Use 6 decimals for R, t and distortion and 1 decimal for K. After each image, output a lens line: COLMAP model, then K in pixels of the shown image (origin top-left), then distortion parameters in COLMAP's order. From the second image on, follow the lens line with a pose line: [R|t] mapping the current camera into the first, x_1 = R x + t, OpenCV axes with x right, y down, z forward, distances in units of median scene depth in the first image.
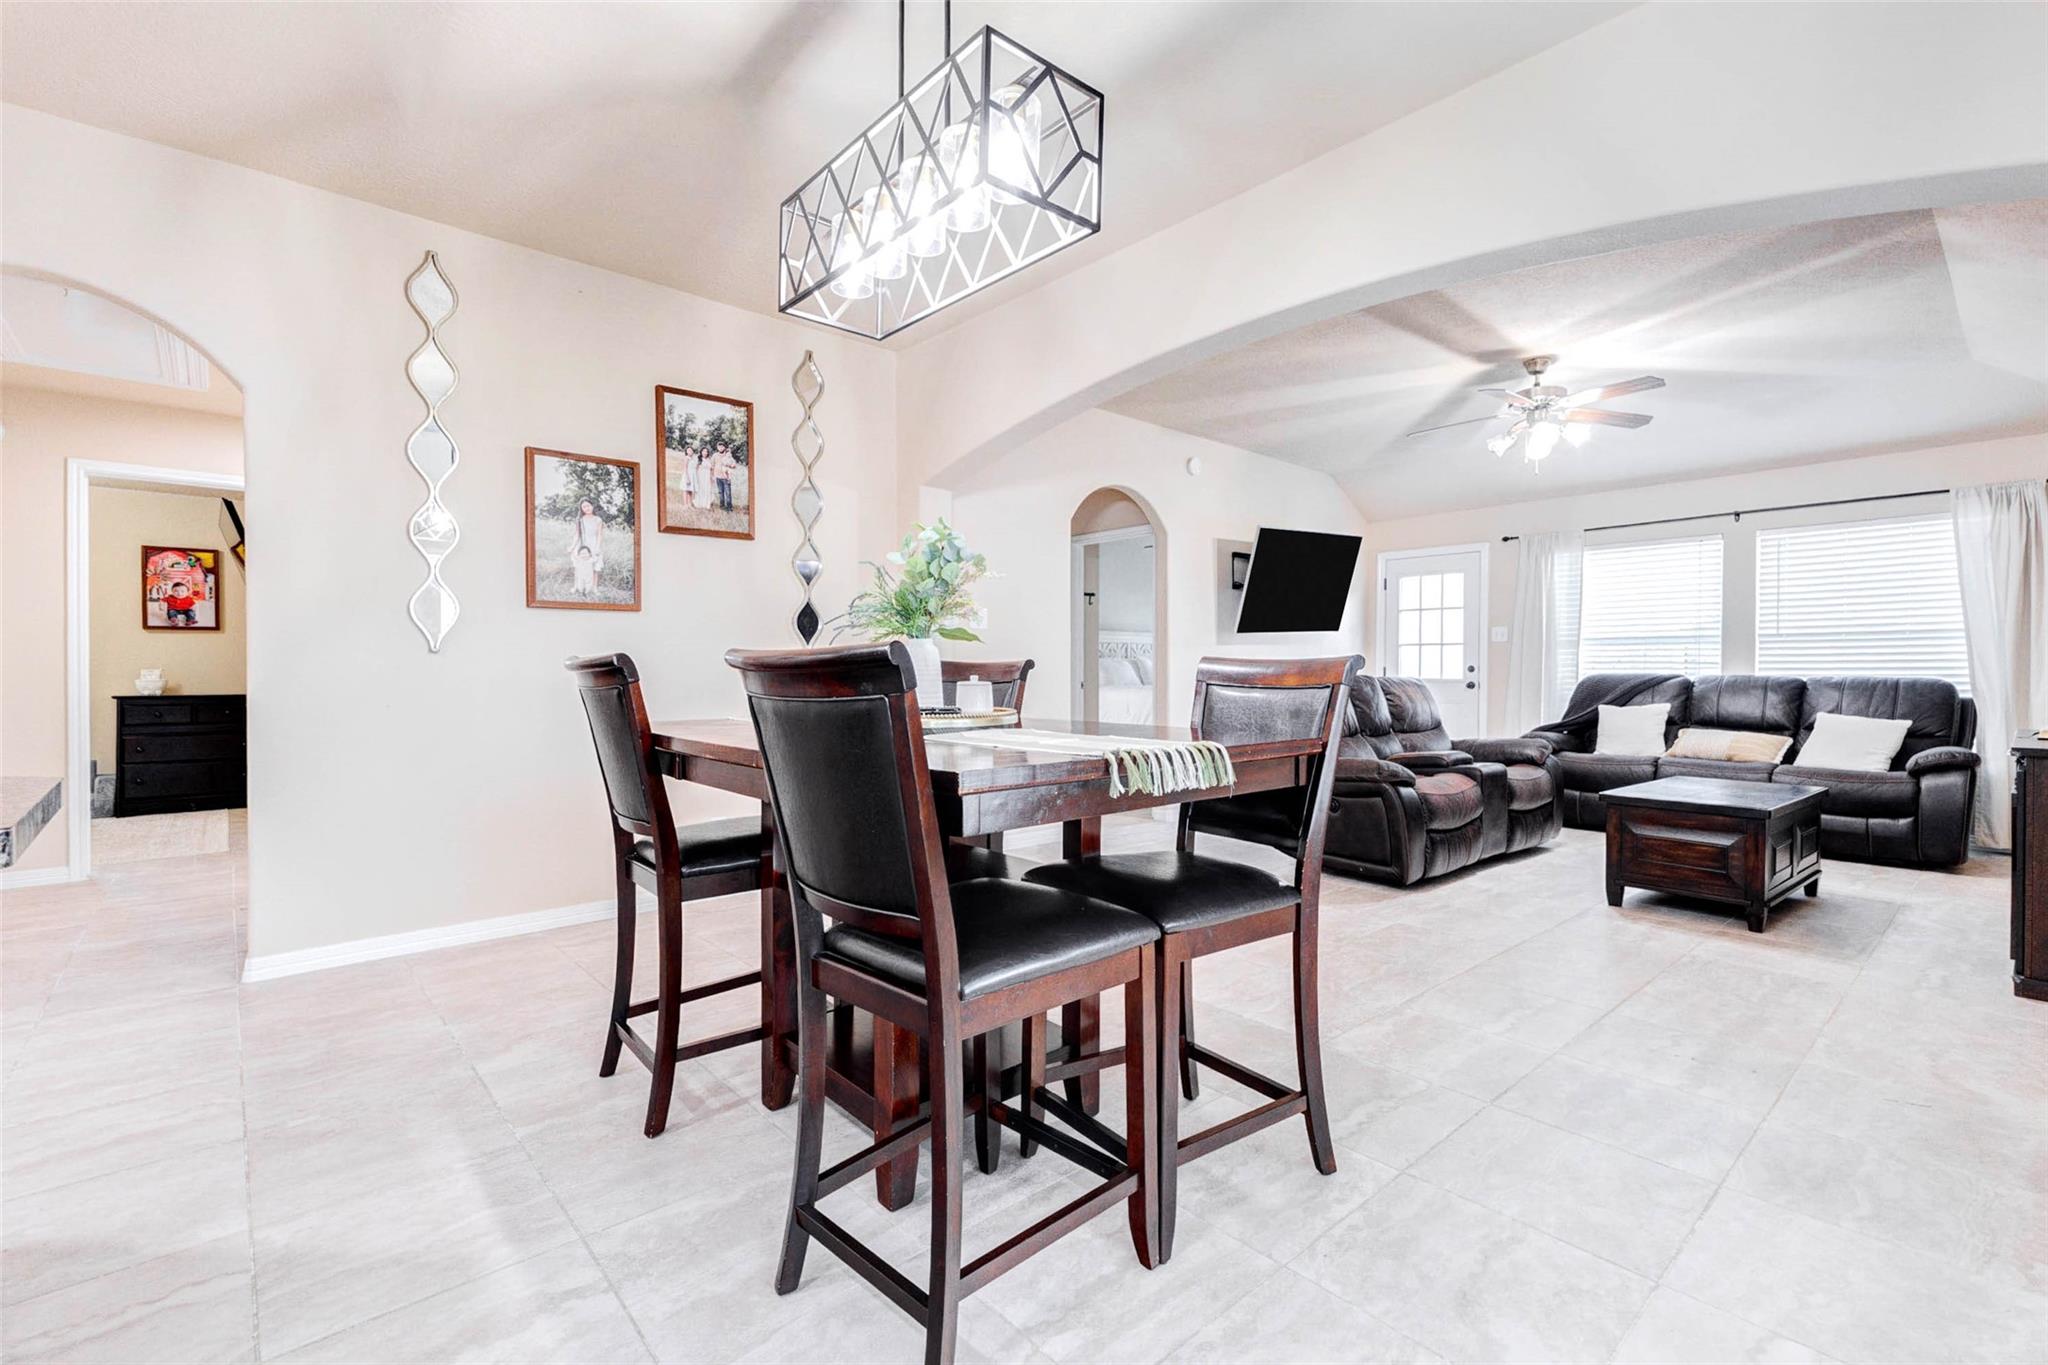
lens RADIAL K [[899.0, 0, 1036.6], [0, 899.0, 672.4], [0, 0, 1]] dist [0.003782, 0.000297]
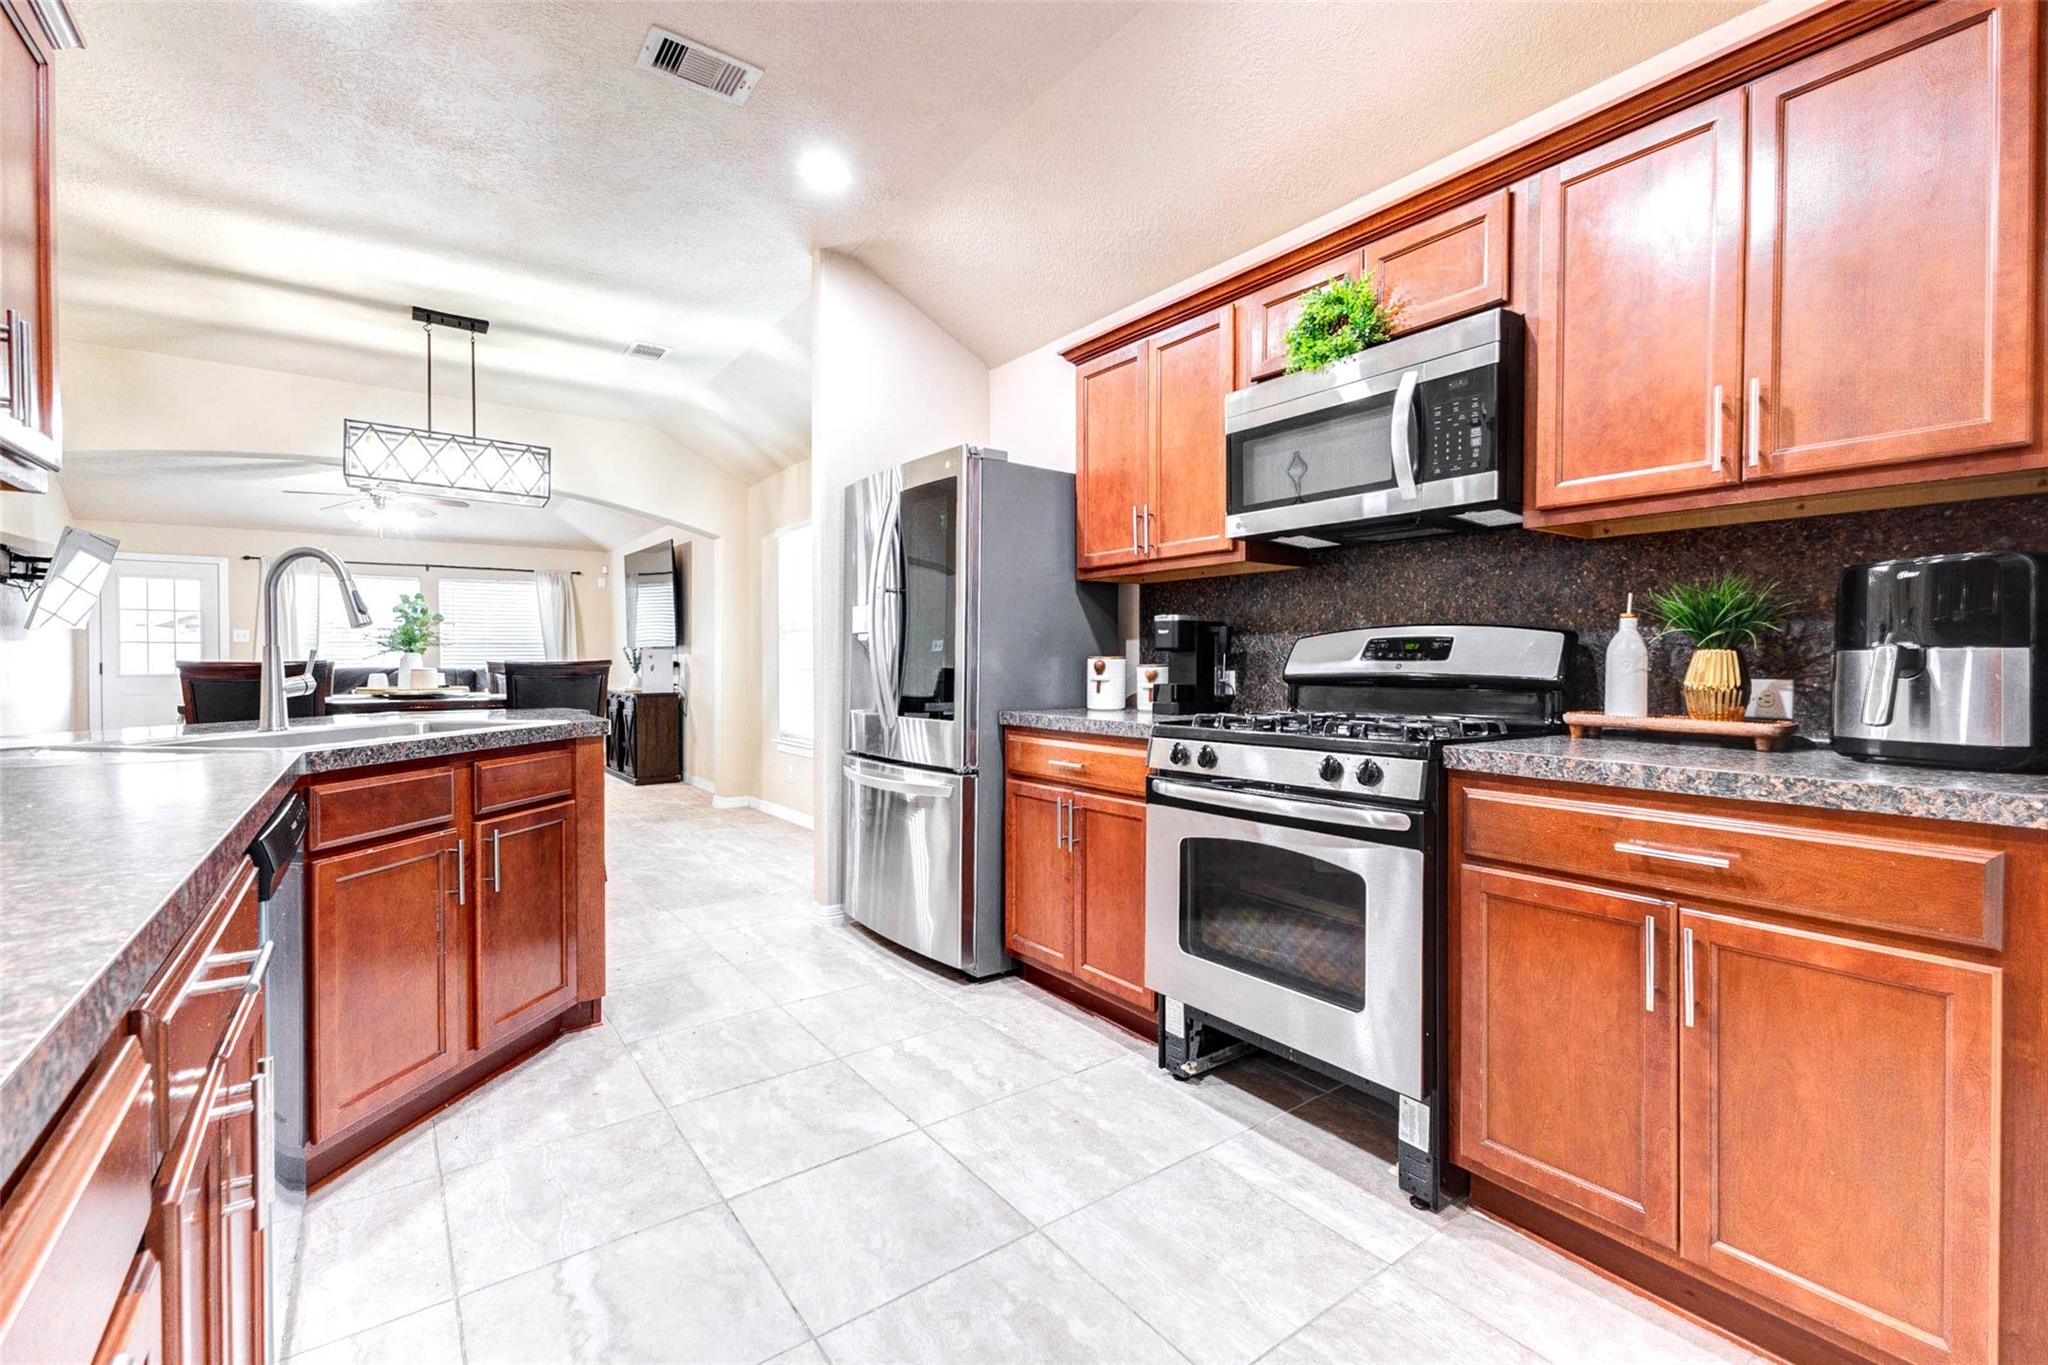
lens RADIAL K [[865.1, 0, 1024.0], [0, 865.1, 682.5], [0, 0, 1]] dist [-0.000011, 0.000047]
pose [[0.093381, -0.026880, 0.995267, -0.746421], [0.007862, 0.999624, 0.026260, -0.001667], [-0.995599, 0.005373, 0.093558, -0.220484]]
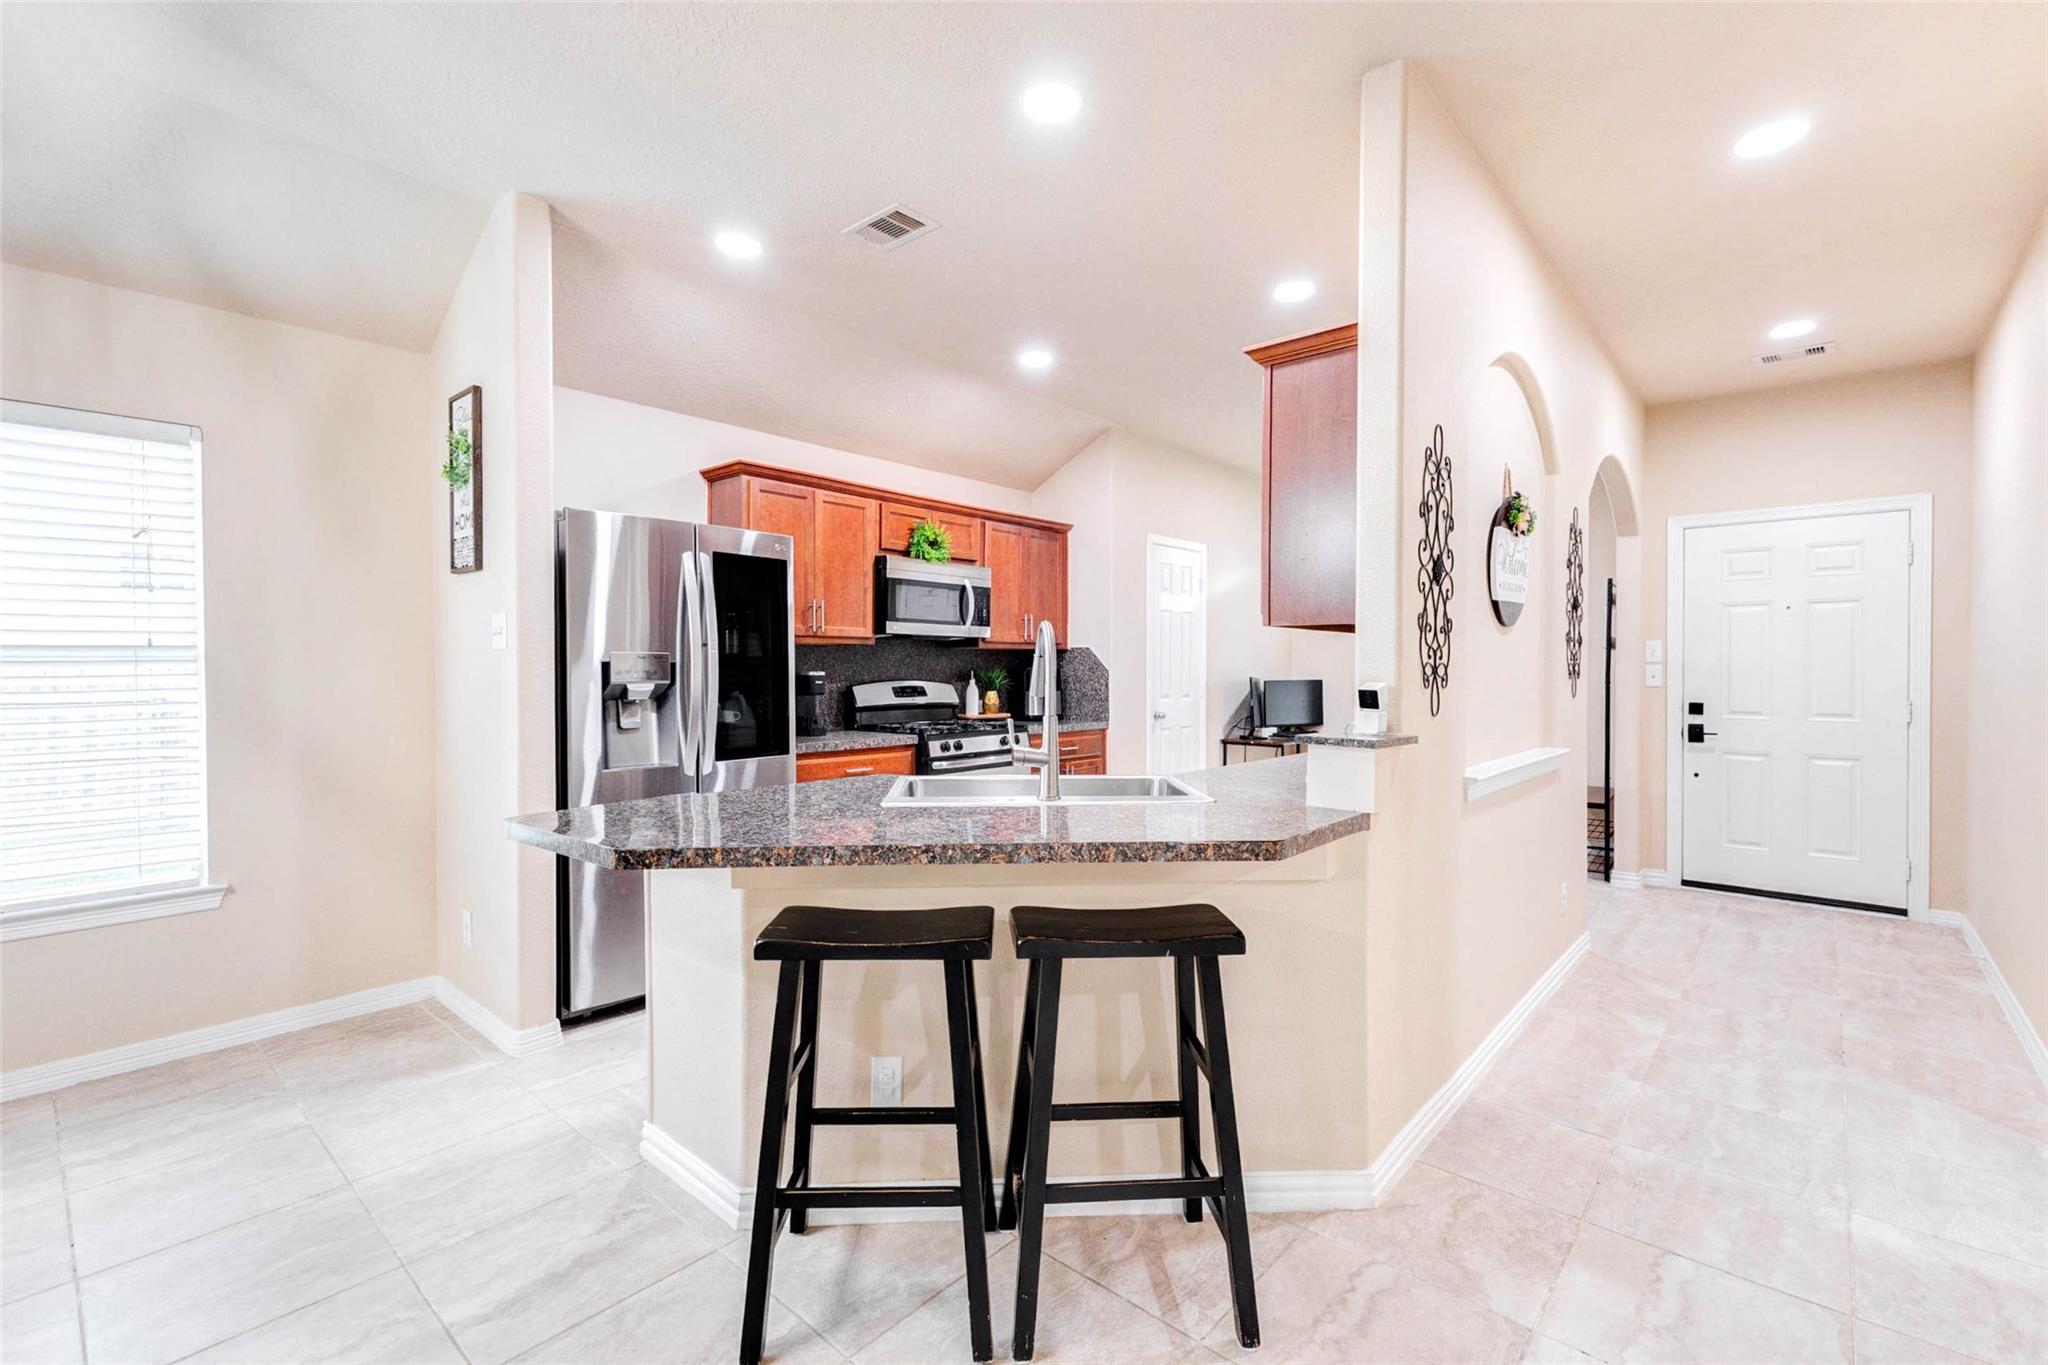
lens RADIAL K [[899.0, 0, 1036.6], [0, 899.0, 672.4], [0, 0, 1]] dist [0.003782, 0.000297]
pose [[-0.992792, -0.000788, -0.119846, -0.347615], [-0.002470, 0.999900, 0.013894, -0.037165], [0.119823, 0.014090, -0.992695, 0.547189]]
